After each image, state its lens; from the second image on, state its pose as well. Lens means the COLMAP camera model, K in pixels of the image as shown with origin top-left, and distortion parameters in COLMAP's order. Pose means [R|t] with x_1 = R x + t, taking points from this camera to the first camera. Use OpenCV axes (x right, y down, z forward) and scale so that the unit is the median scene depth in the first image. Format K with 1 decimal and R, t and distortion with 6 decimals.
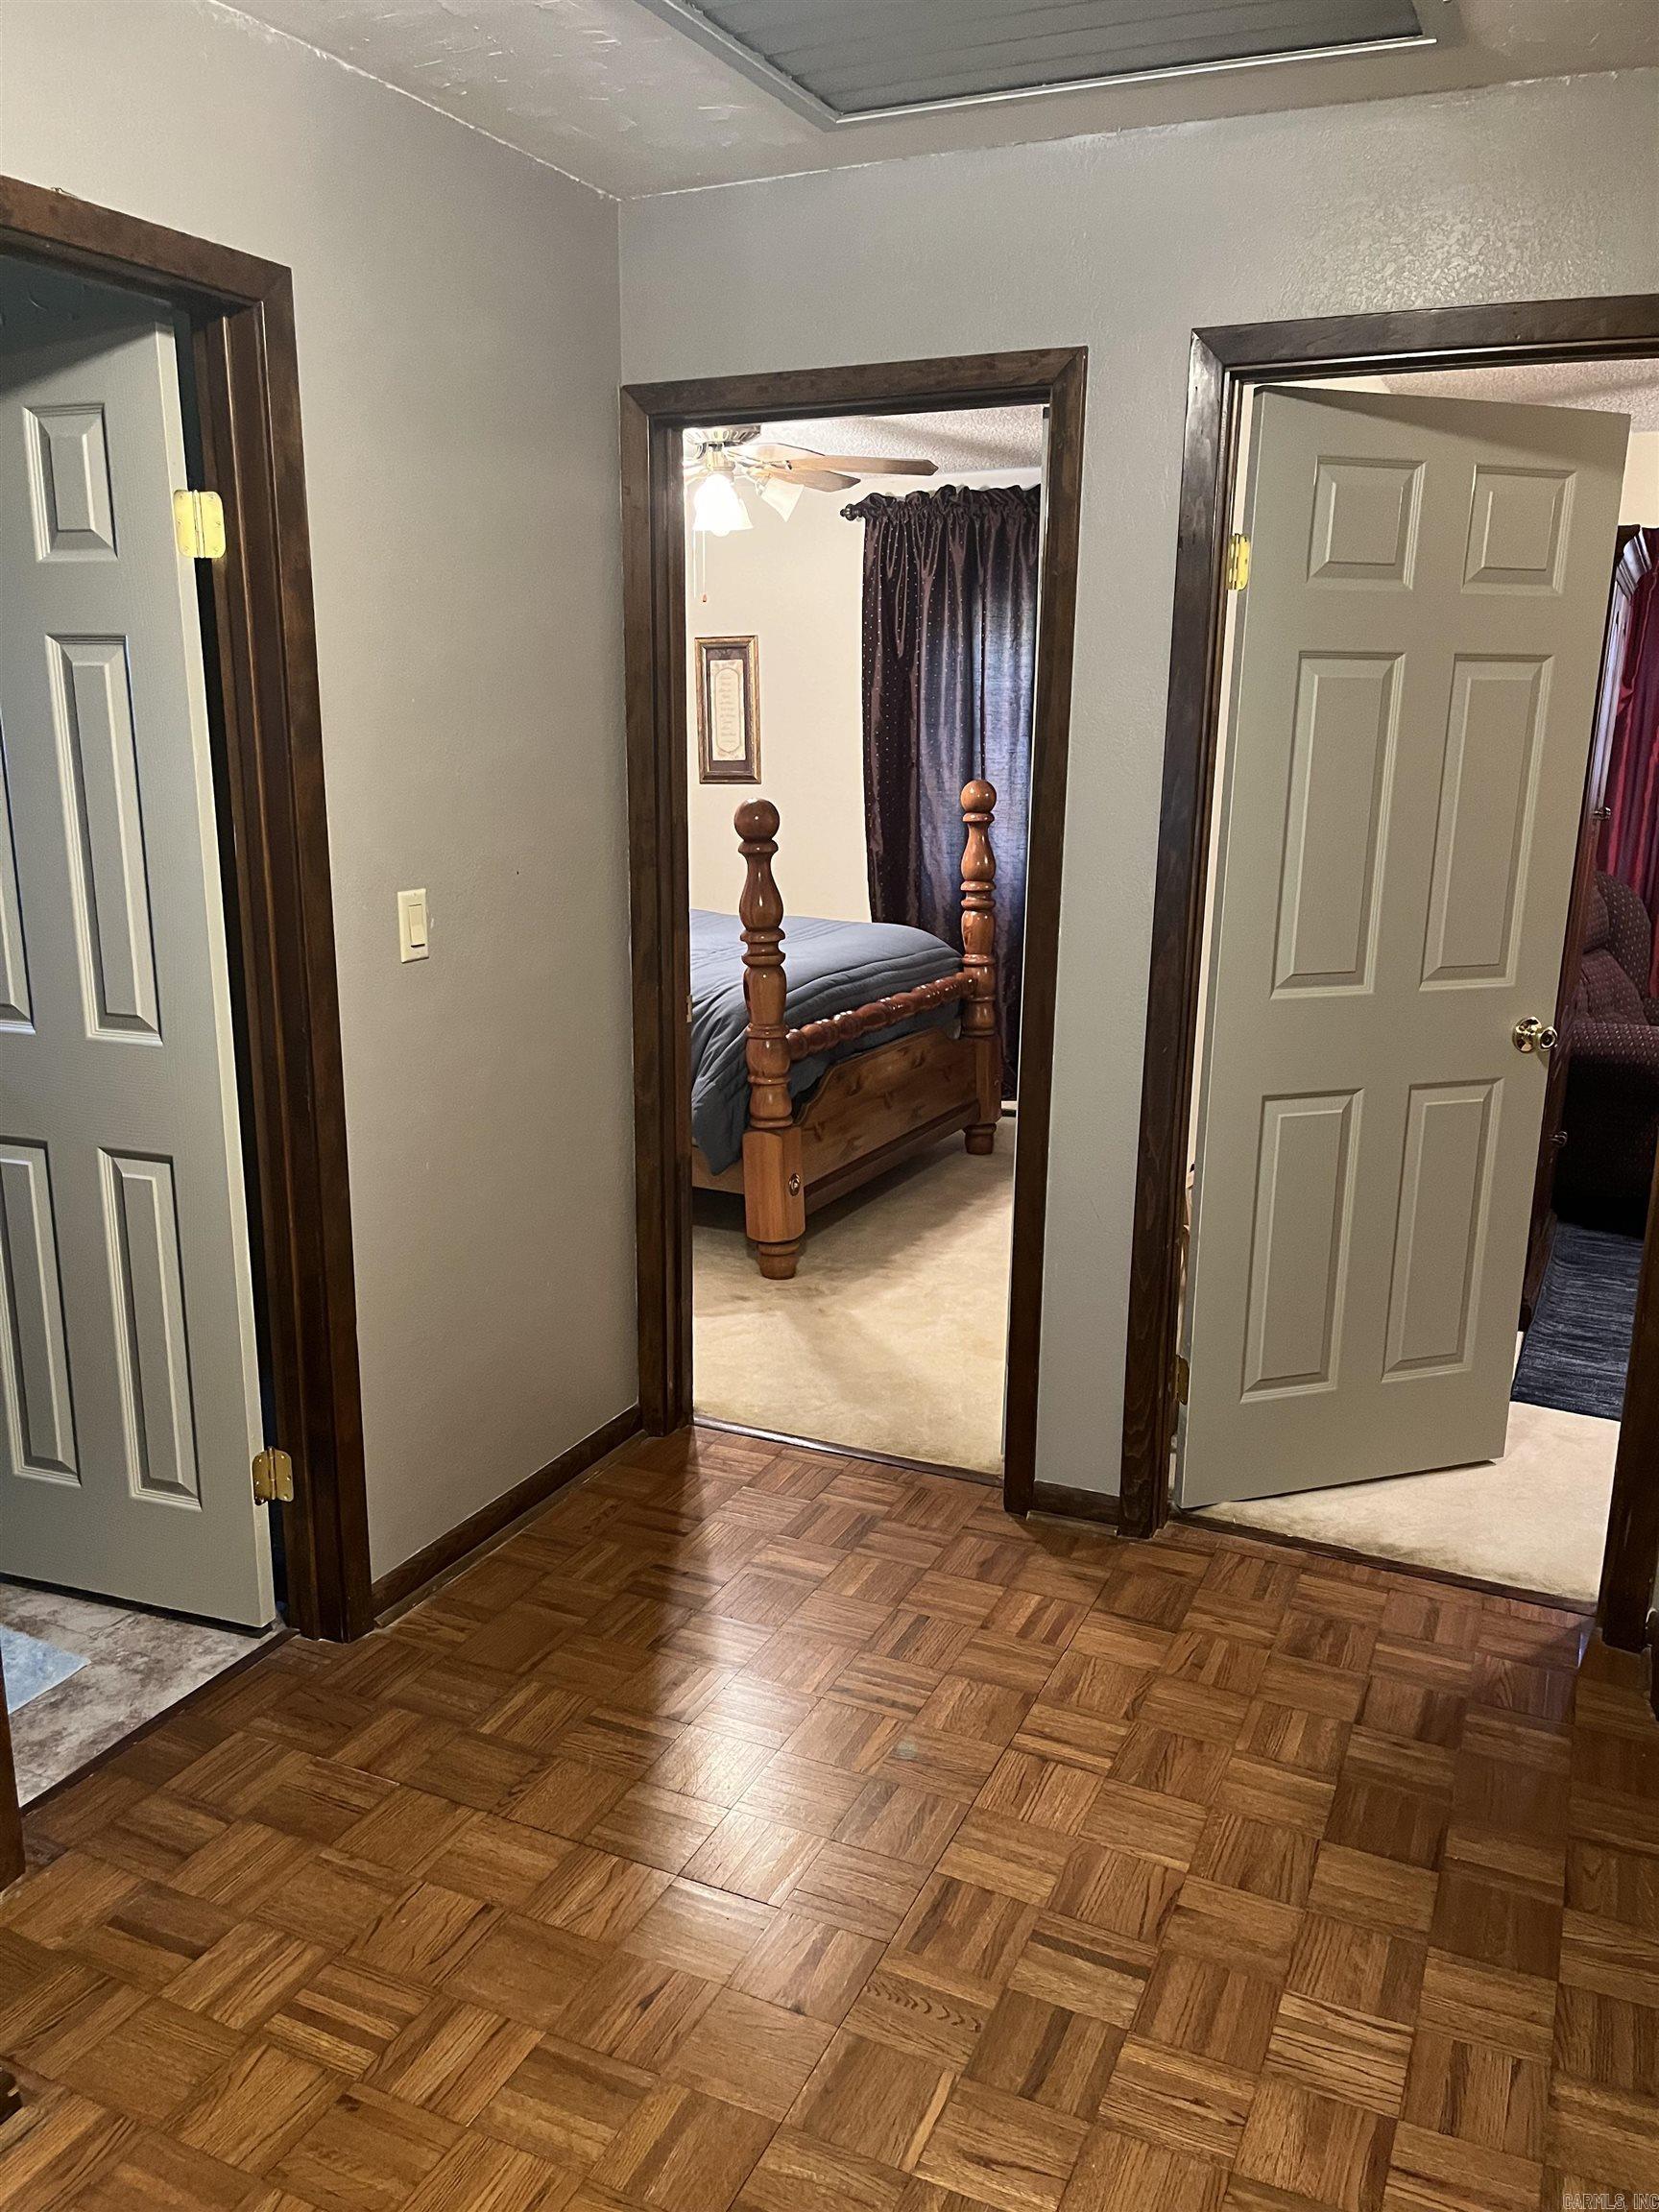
lens RADIAL K [[1655.5, 0, 835.2], [0, 1655.5, 1112.0], [0, 0, 1]] dist [0.057181, -0.085605]
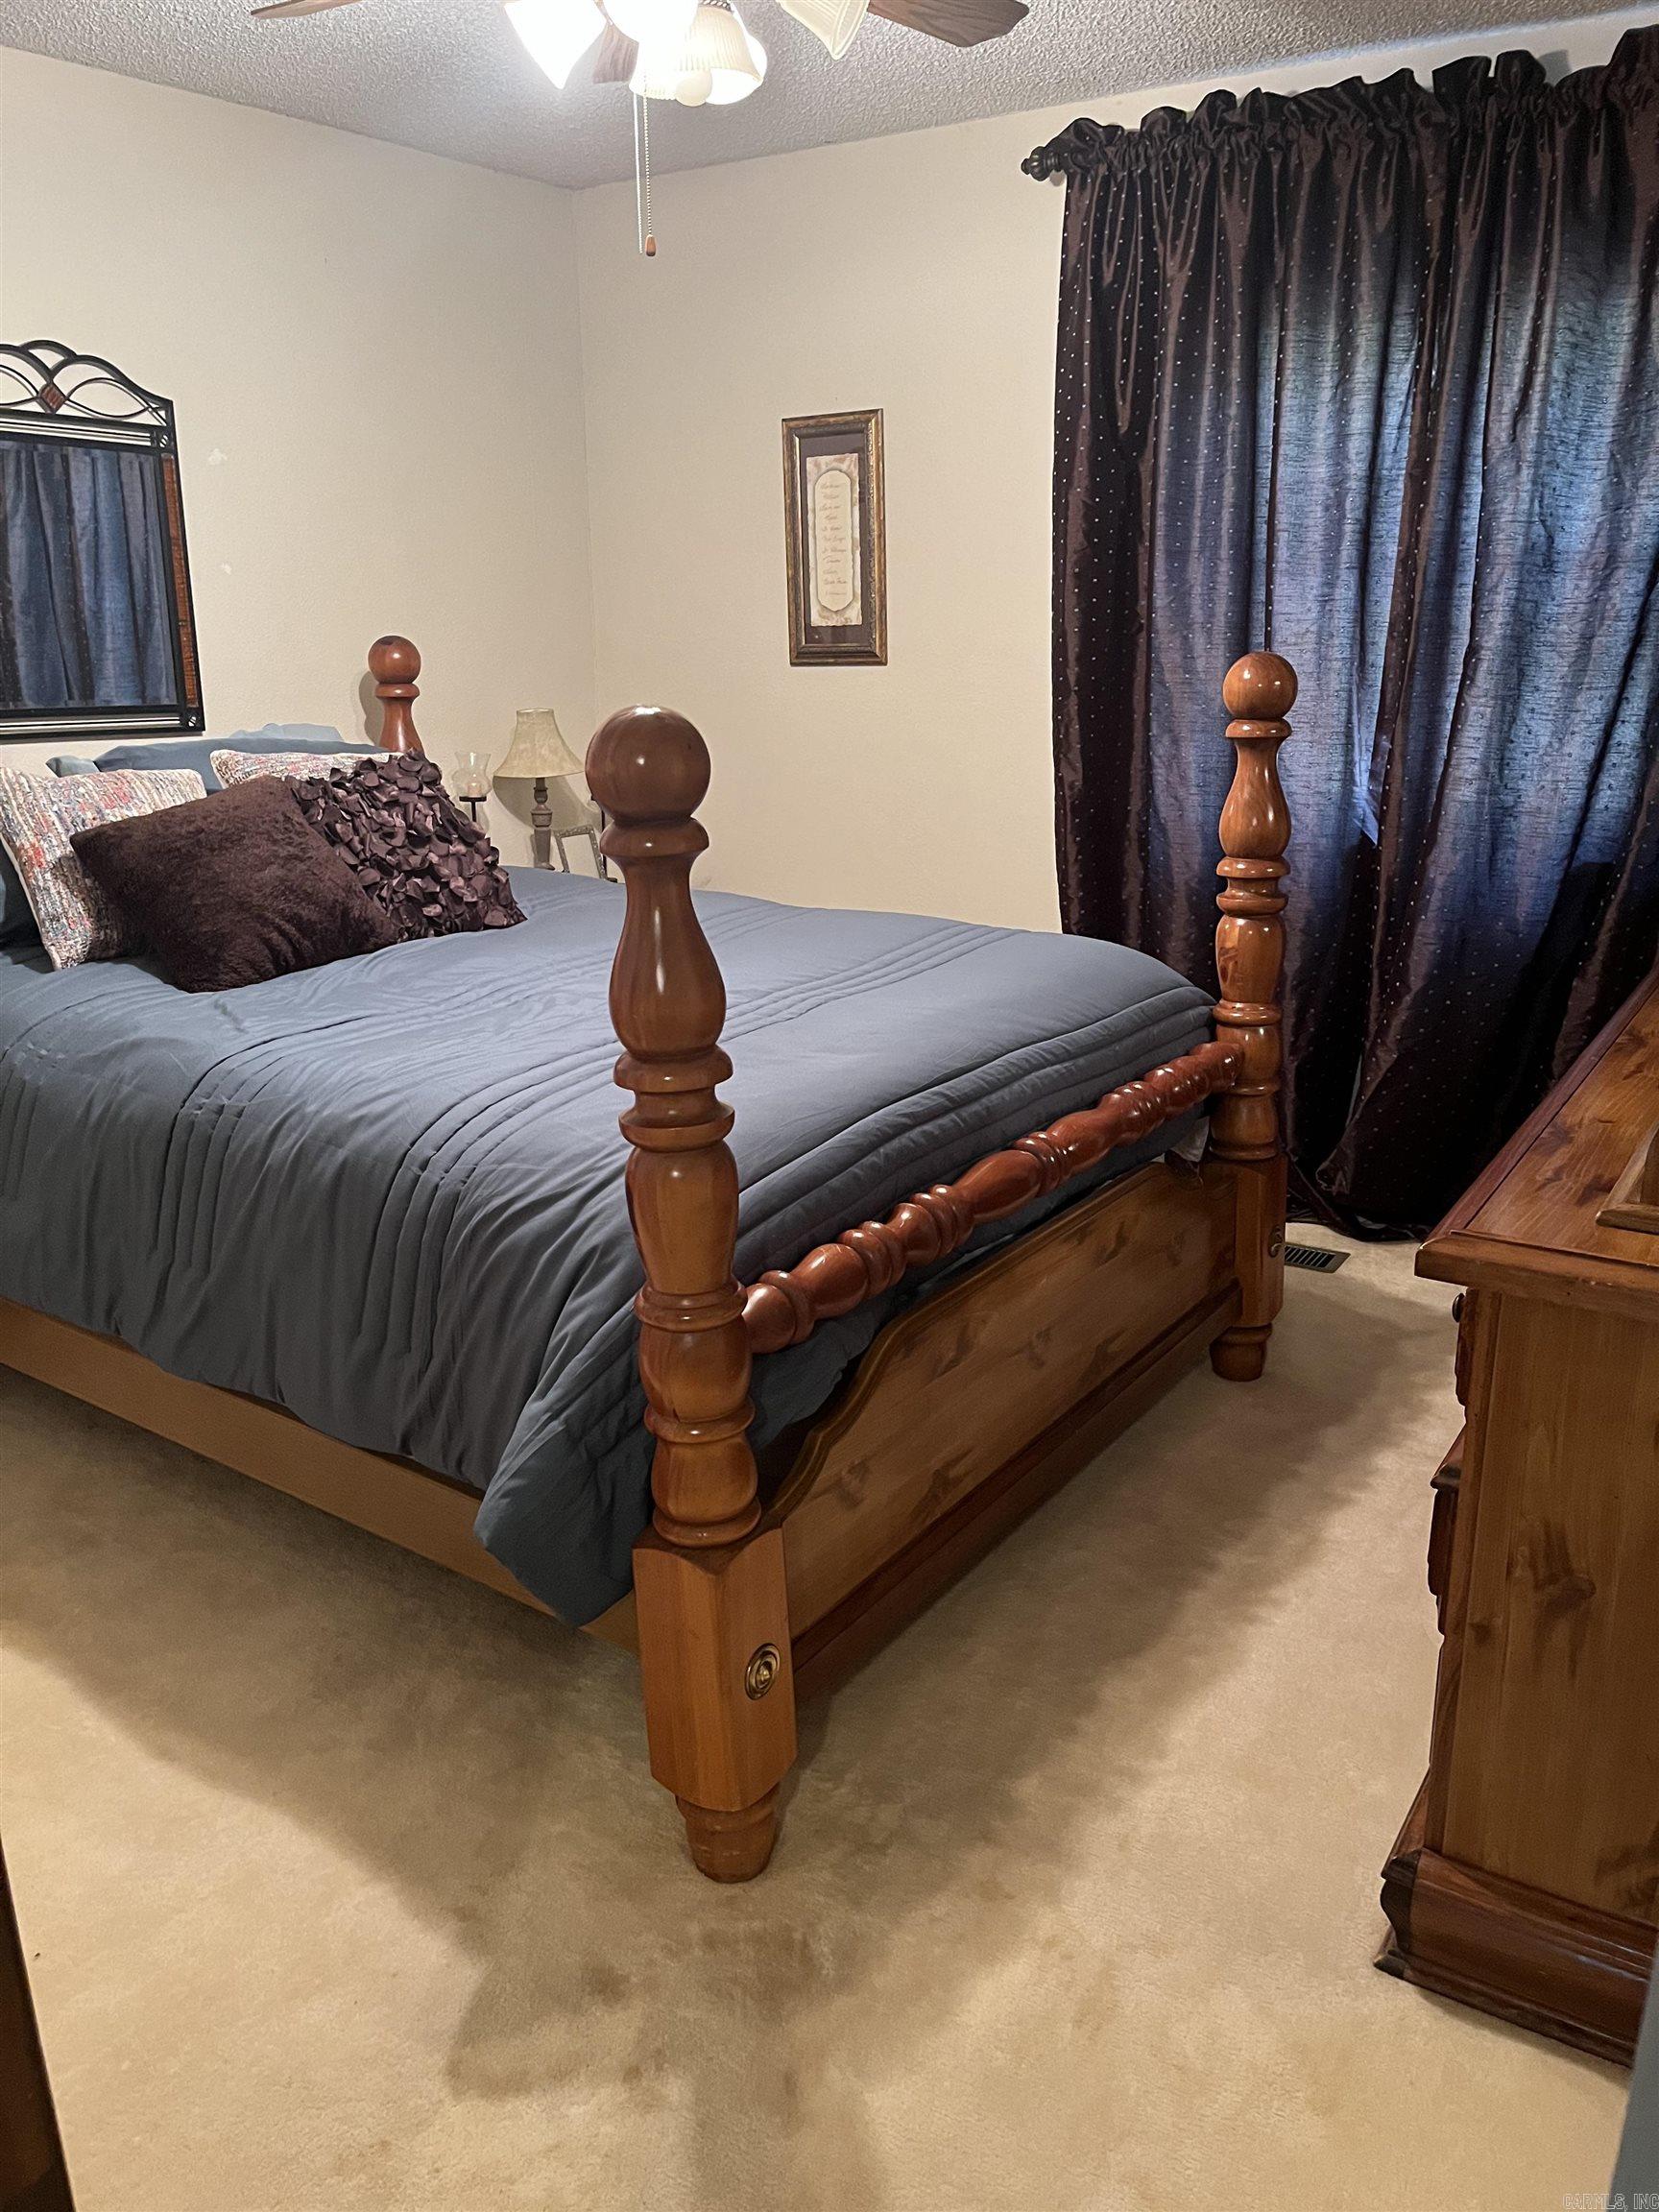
lens RADIAL K [[1655.5, 0, 836.5], [0, 1655.5, 1093.9], [0, 0, 1]] dist [0.057181, -0.085605]
pose [[0.988453, 0.029937, -0.148541, 0.034976], [-0.021348, 0.998025, 0.059087, -0.085716], [0.150017, -0.055234, 0.987139, 0.435283]]
